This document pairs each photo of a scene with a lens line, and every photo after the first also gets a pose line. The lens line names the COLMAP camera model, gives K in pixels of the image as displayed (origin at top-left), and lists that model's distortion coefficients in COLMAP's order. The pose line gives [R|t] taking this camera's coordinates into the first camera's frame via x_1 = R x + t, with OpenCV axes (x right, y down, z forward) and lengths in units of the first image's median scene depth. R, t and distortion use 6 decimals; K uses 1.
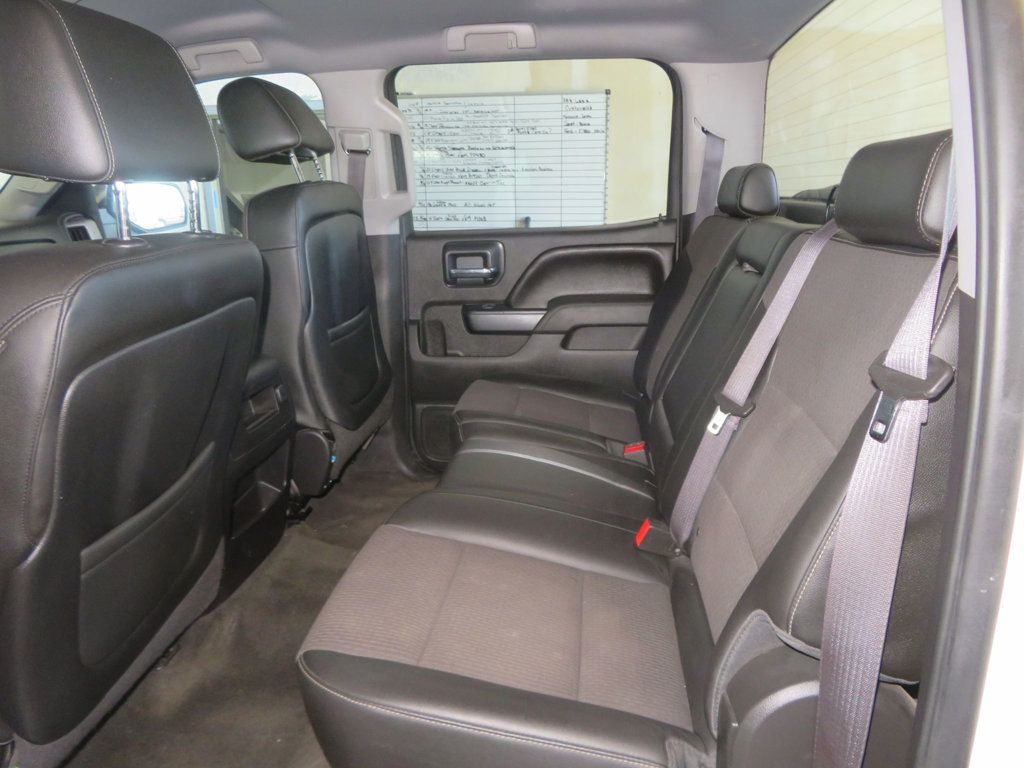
lens RADIAL K [[742.1, 0, 514.7], [0, 742.1, 373.5], [0, 0, 1]] dist [-0.015491, 0.021650]
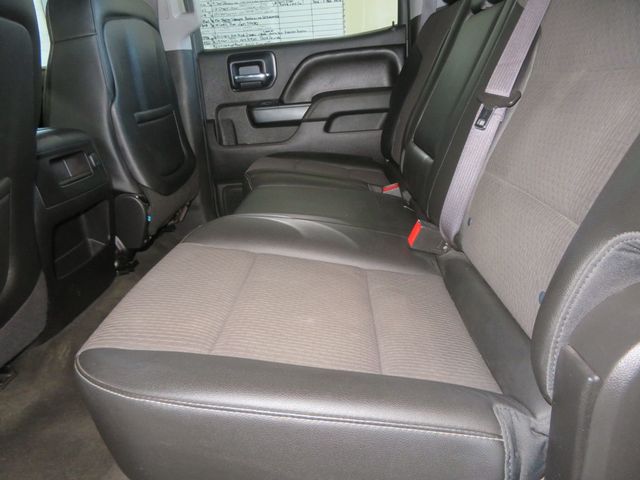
lens RADIAL K [[463.8, 0, 320.5], [0, 463.8, 238.3], [0, 0, 1]] dist [-0.015491, 0.021650]
pose [[0.995468, -0.075682, 0.057580, -0.007091], [0.070509, 0.993700, 0.087115, 0.098593], [-0.063811, -0.082660, 0.994533, 0.202888]]
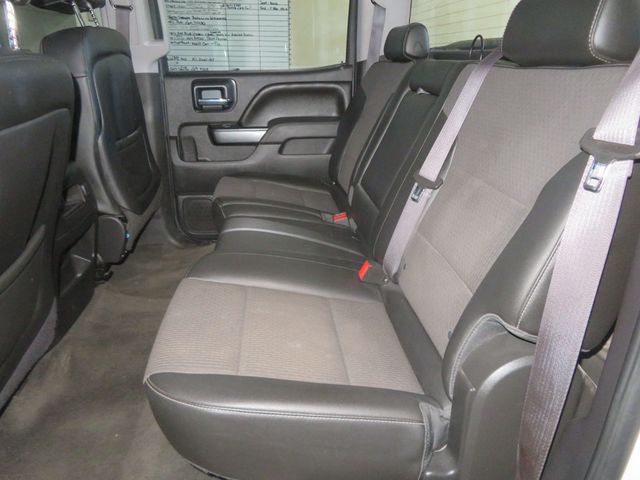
lens RADIAL K [[463.8, 0, 322.4], [0, 463.8, 235.5], [0, 0, 1]] dist [-0.015491, 0.021650]
pose [[0.976200, -0.056832, 0.209295, -0.067584], [0.030429, 0.991400, 0.127277, 0.014902], [-0.214728, -0.117879, 0.969534, 0.076358]]
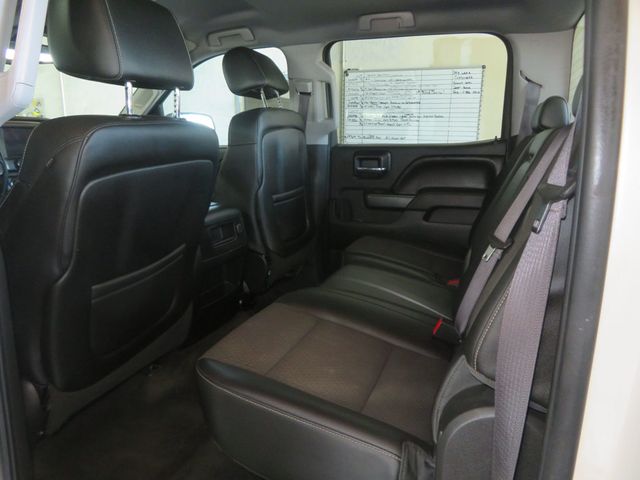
lens RADIAL K [[463.8, 0, 322.8], [0, 463.8, 235.4], [0, 0, 1]] dist [-0.015491, 0.021650]
pose [[0.971700, 0.071959, -0.224992, 0.095099], [-0.080193, 0.996395, -0.027664, 0.049434], [0.222191, 0.044924, 0.973968, 0.012667]]
